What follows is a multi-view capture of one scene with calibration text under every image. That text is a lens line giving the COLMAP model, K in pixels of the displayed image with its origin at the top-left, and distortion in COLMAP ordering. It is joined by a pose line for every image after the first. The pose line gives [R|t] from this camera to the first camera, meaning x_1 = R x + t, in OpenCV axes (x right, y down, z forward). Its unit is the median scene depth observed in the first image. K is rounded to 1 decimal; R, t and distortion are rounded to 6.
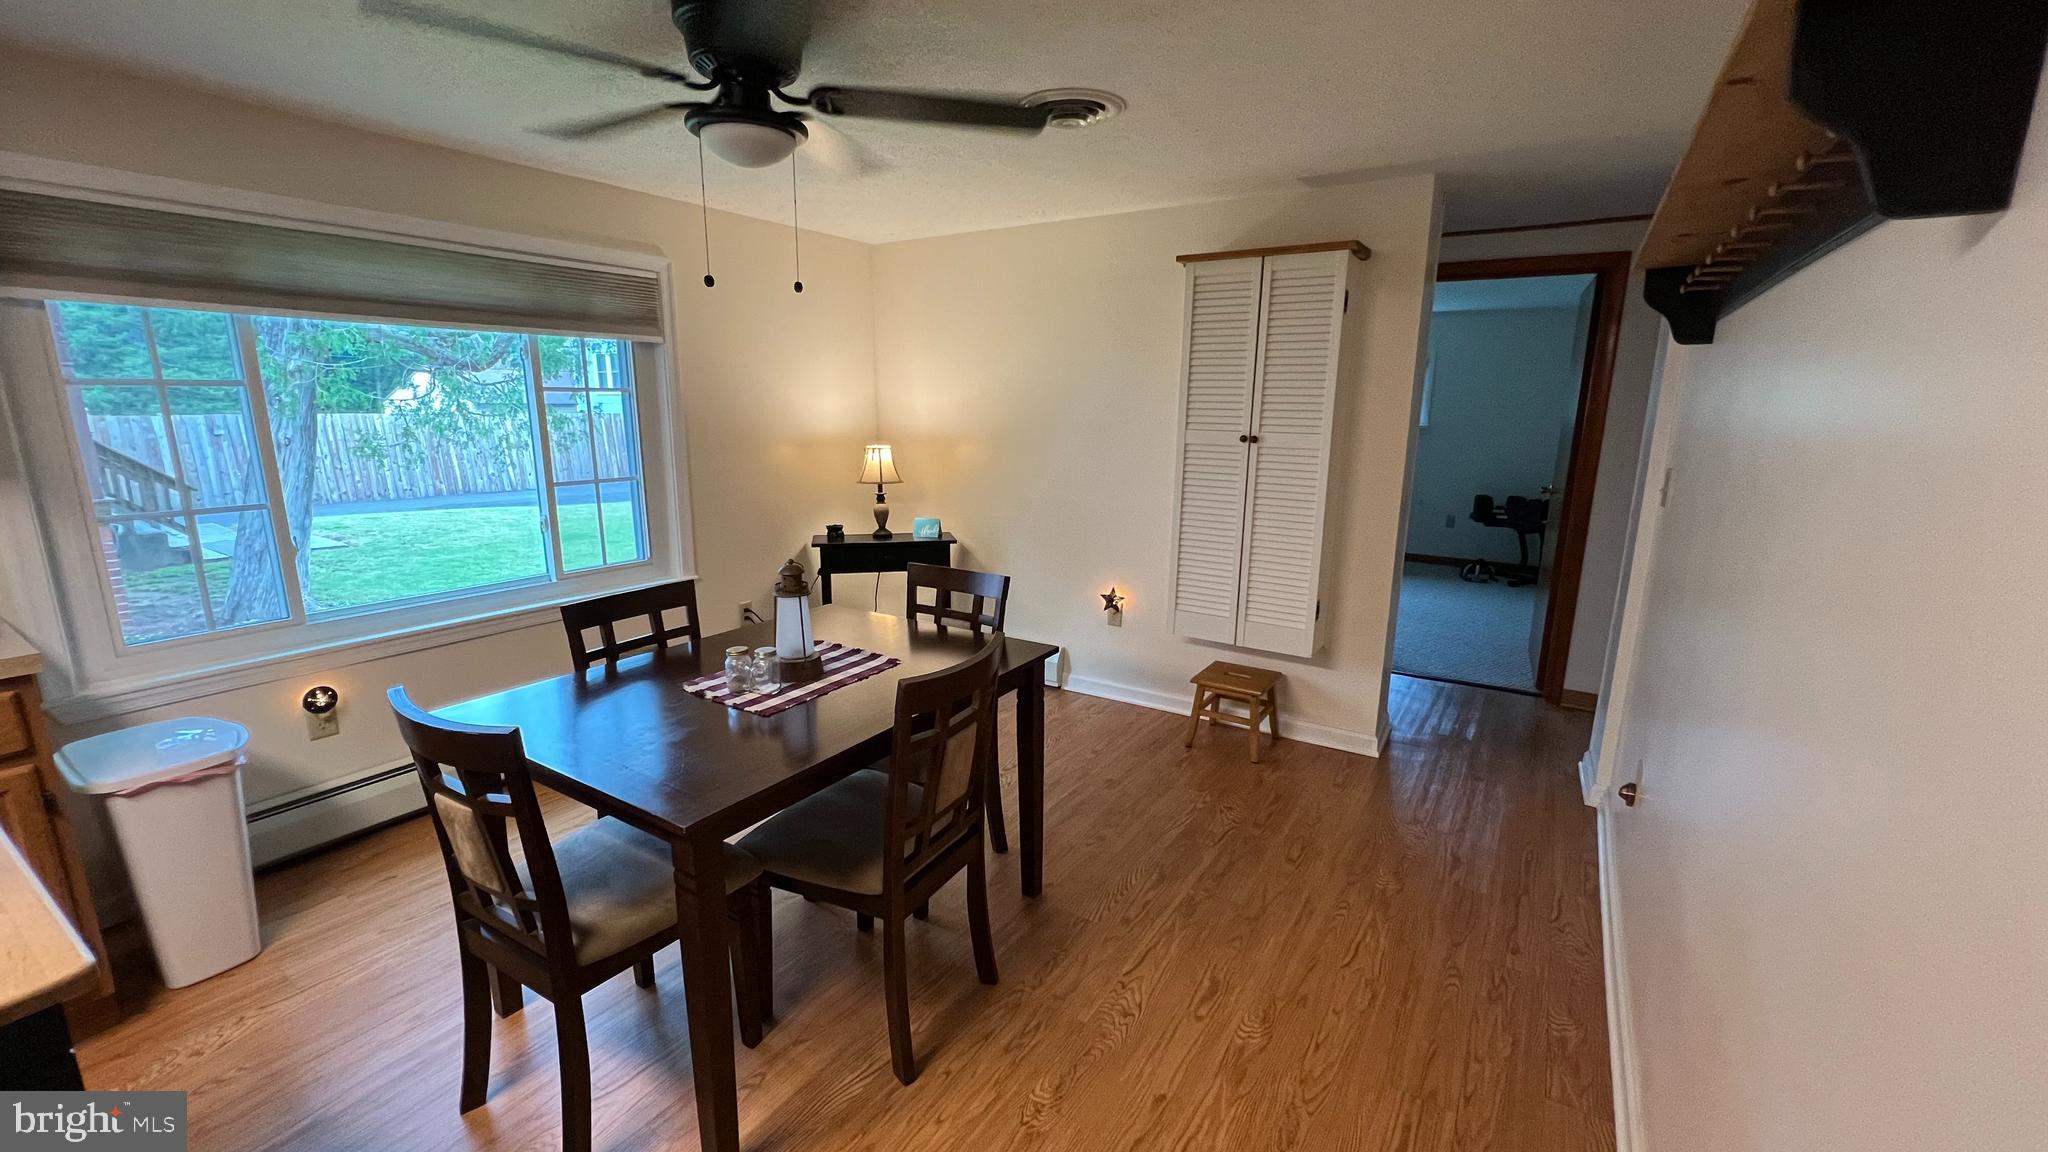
lens RADIAL K [[818.8, 0, 1022.5], [0, 818.8, 577.6], [0, 0, 1]] dist [-0.000189, -0.000193]
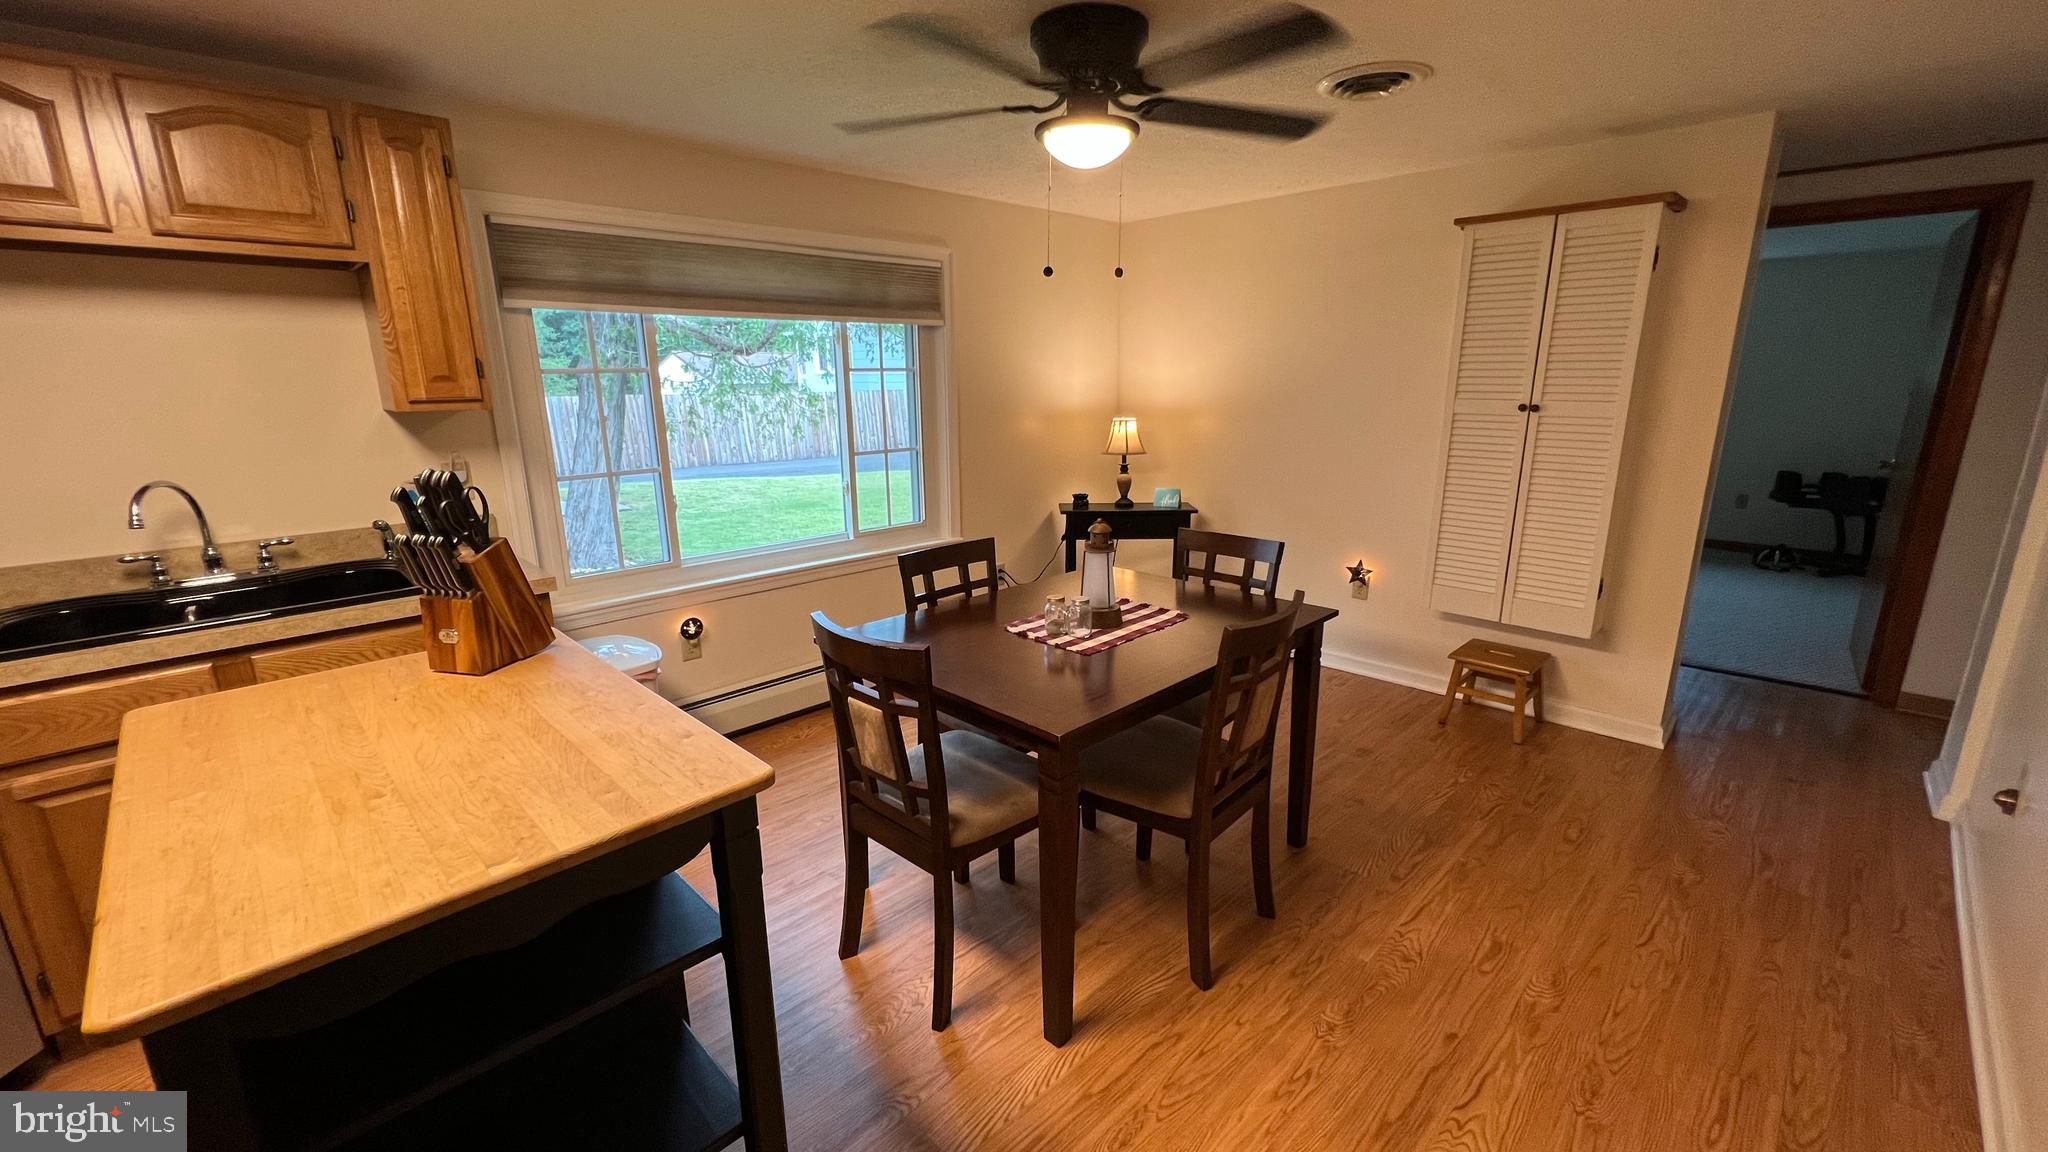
lens RADIAL K [[822.1, 0, 1022.9], [0, 822.1, 576.8], [0, 0, 1]] dist [-0.002681, 0.001082]
pose [[0.975697, 0.034494, -0.216391, -0.113630], [-0.028304, 0.999098, 0.031641, 0.019359], [0.217287, -0.024747, 0.975794, -0.095634]]
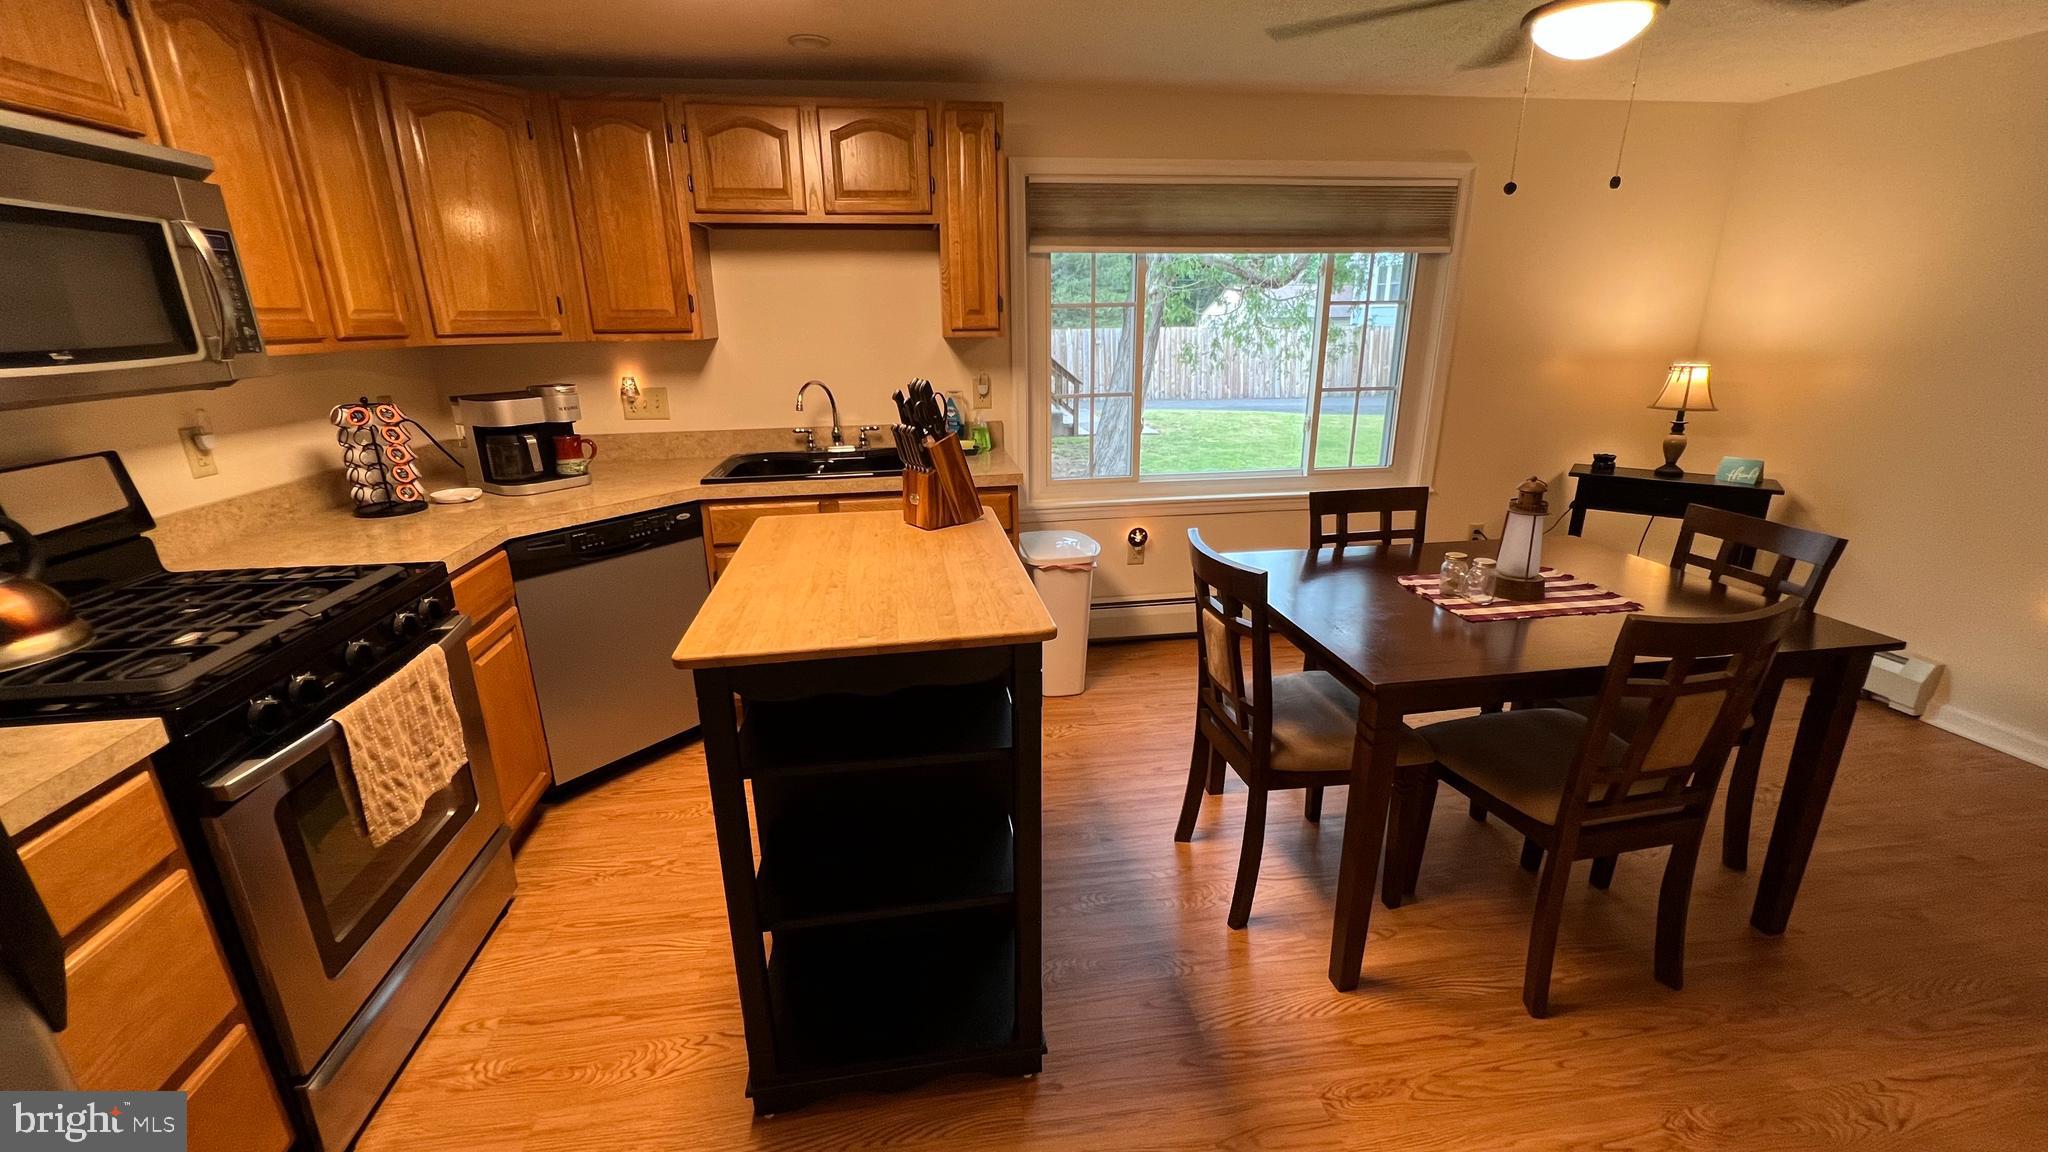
lens RADIAL K [[822.1, 0, 1022.9], [0, 822.1, 576.8], [0, 0, 1]] dist [-0.002681, 0.001082]
pose [[0.657987, 0.214443, -0.721850, 0.038882], [-0.142874, 0.976734, 0.159929, 0.020493], [0.739352, -0.002098, 0.673316, -0.089338]]
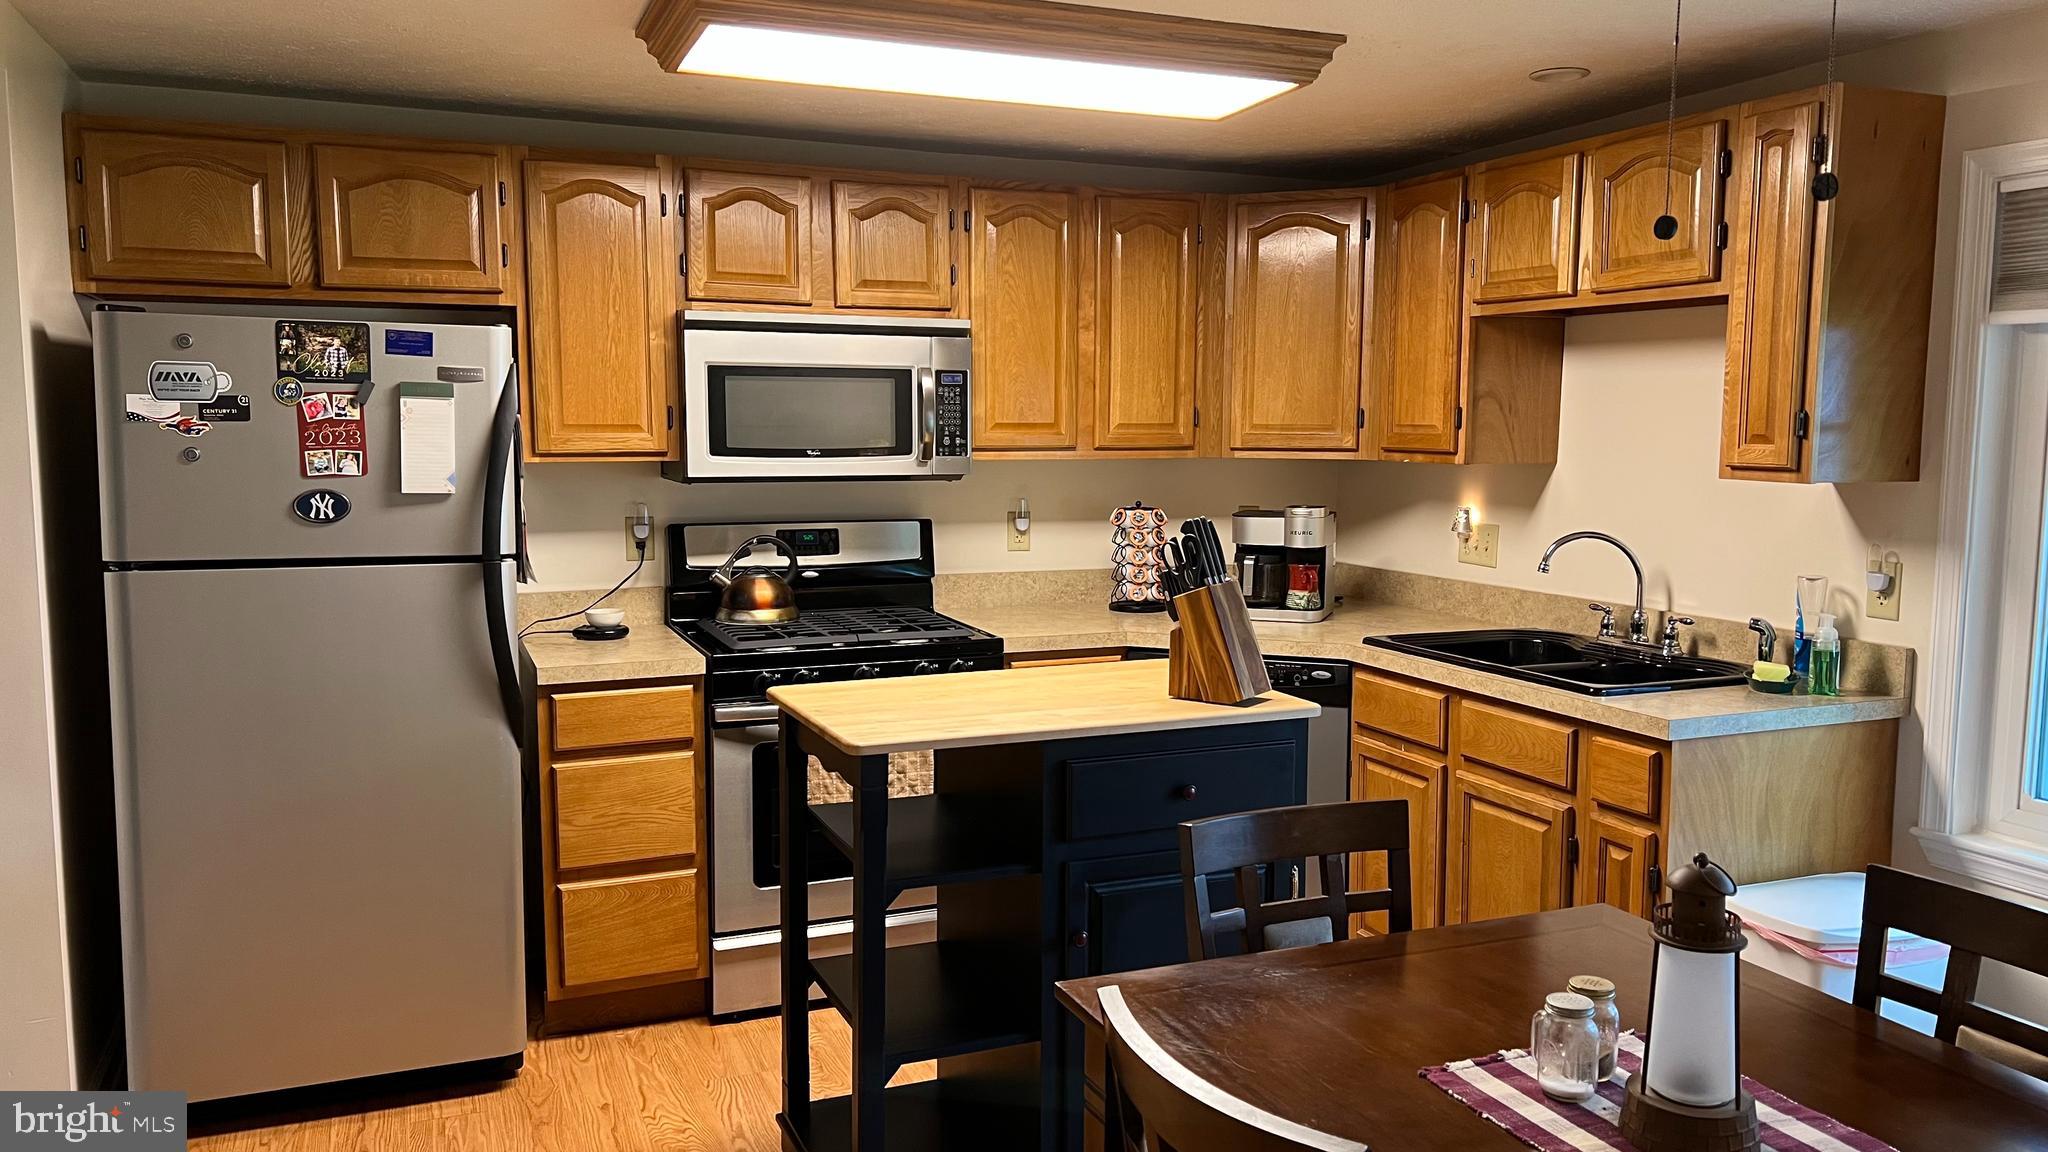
lens RADIAL K [[1519.1, 0, 1023.0], [0, 1519.1, 578.3], [0, 0, 1]] dist [0.097650, -0.177515]
pose [[-0.576872, 0.076321, -0.813261, 0.422015], [-0.179667, 0.959387, 0.217478, -0.209297], [0.796830, 0.271573, -0.539731, 0.894877]]
